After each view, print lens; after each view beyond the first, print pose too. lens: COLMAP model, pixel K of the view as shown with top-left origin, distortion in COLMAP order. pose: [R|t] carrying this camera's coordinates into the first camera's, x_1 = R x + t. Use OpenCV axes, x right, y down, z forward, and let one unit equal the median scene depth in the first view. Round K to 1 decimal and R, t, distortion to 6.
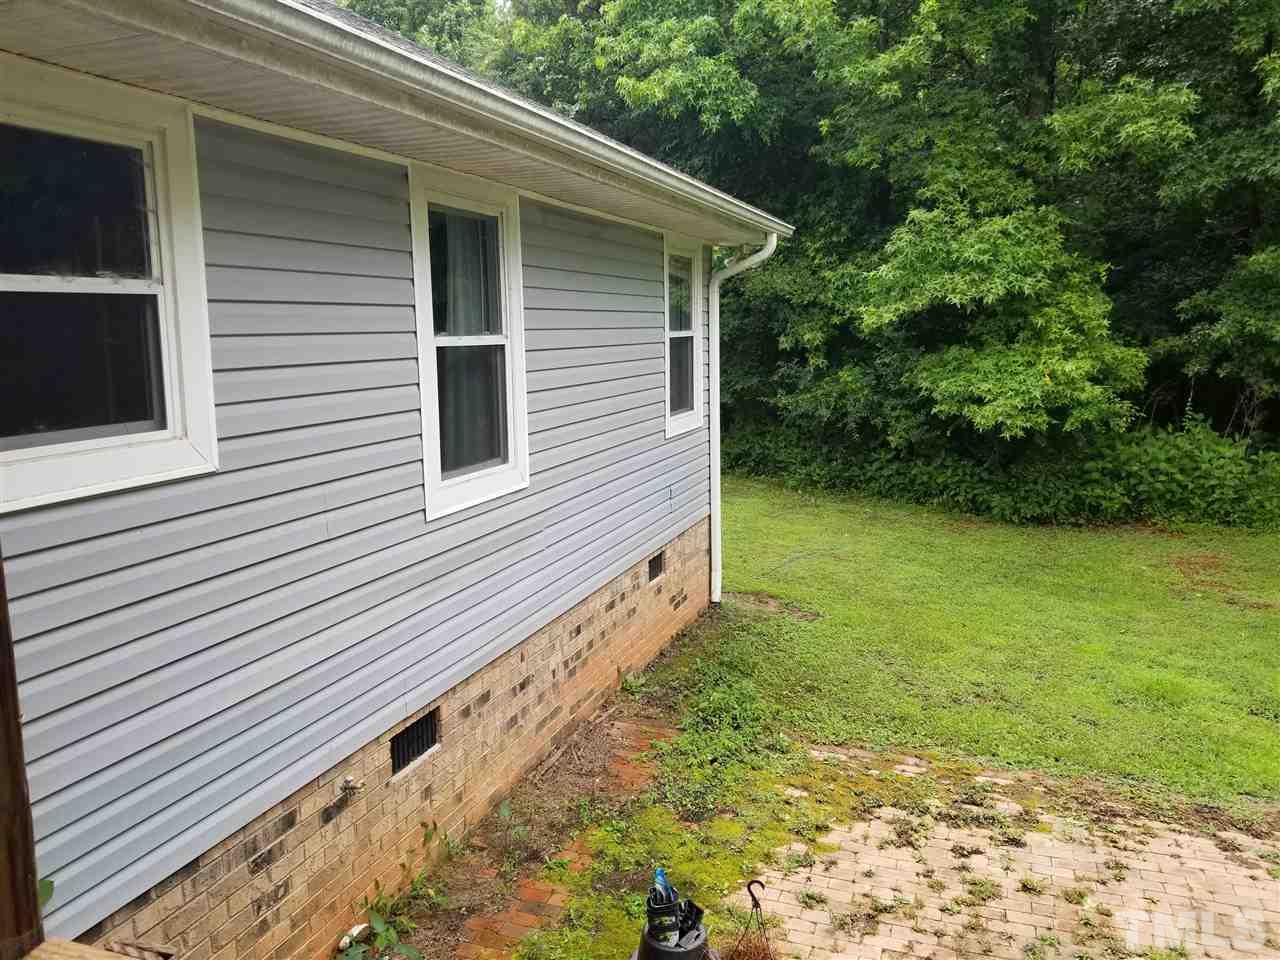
lens RADIAL K [[1017.9, 0, 642.9], [0, 1017.9, 481.3], [0, 0, 1]] dist [0.071876, -0.123760]
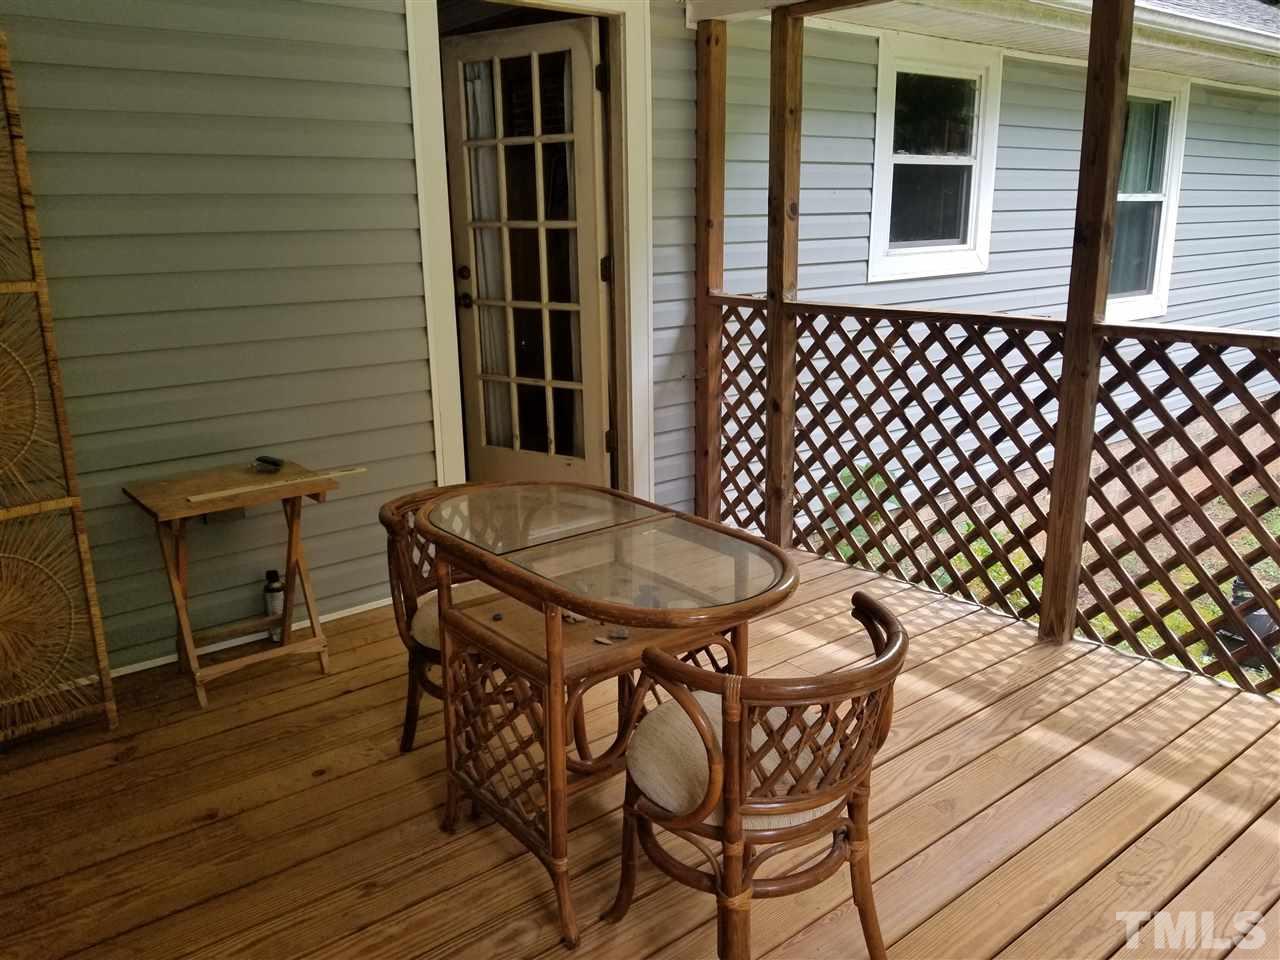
lens RADIAL K [[1017.9, 0, 637.3], [0, 1017.9, 477.5], [0, 0, 1]] dist [0.071876, -0.123760]
pose [[0.858048, 0.132185, -0.496267, -0.022084], [-0.076236, 0.988387, 0.131453, 0.150695], [0.507880, -0.074959, 0.858160, -0.795186]]
